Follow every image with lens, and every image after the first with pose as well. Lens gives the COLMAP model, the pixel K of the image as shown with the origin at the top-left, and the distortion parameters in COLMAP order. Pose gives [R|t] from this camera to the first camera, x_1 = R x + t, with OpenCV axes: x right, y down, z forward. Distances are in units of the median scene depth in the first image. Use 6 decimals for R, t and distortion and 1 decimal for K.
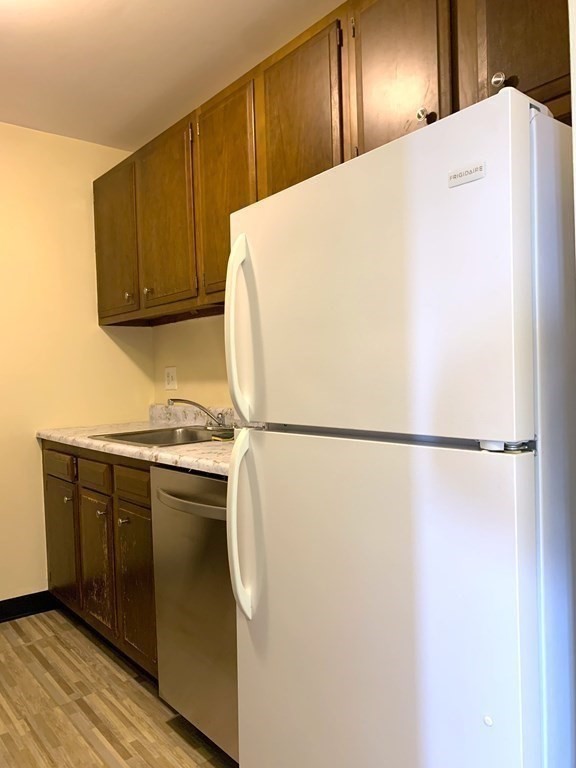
lens RADIAL K [[588.9, 0, 288.3], [0, 588.9, 386.0], [0, 0, 1]] dist [0.003391, -0.001802]
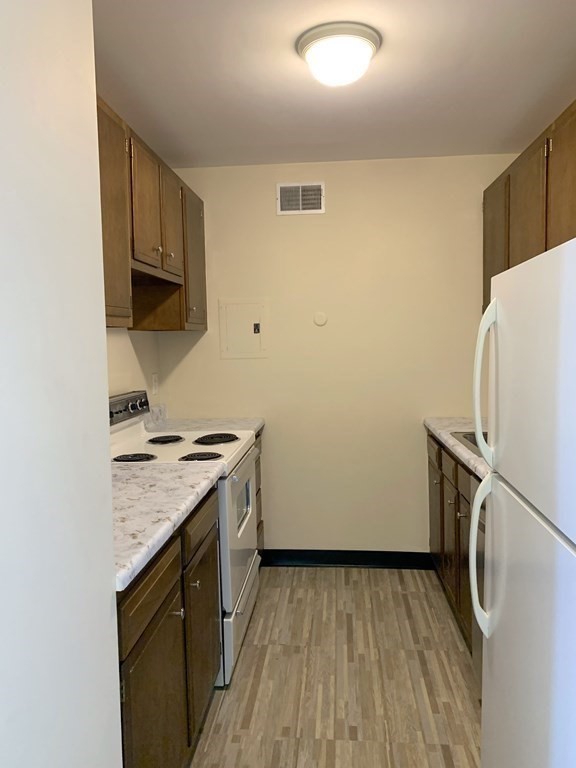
lens RADIAL K [[588.9, 0, 287.4], [0, 588.9, 380.4], [0, 0, 1]] dist [0.003391, -0.001802]
pose [[0.717834, 0.065778, -0.693100, 0.243833], [-0.020391, 0.997086, 0.073509, -0.103973], [0.695916, -0.038634, 0.717084, -0.038941]]
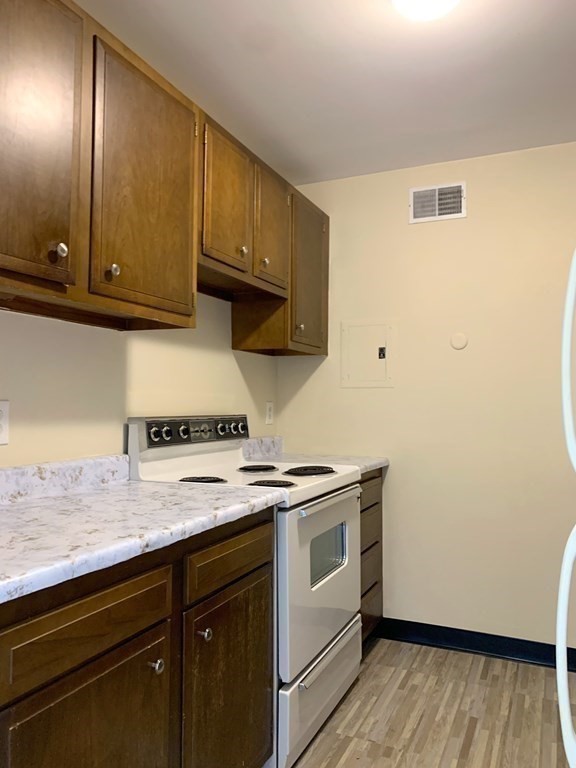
lens RADIAL K [[588.9, 0, 288.7], [0, 588.9, 386.1], [0, 0, 1]] dist [0.003391, -0.001802]
pose [[0.443594, 0.006640, -0.896203, 0.214047], [-0.043736, 0.998942, -0.014246, -0.020670], [0.895160, 0.045516, 0.443414, 0.237539]]
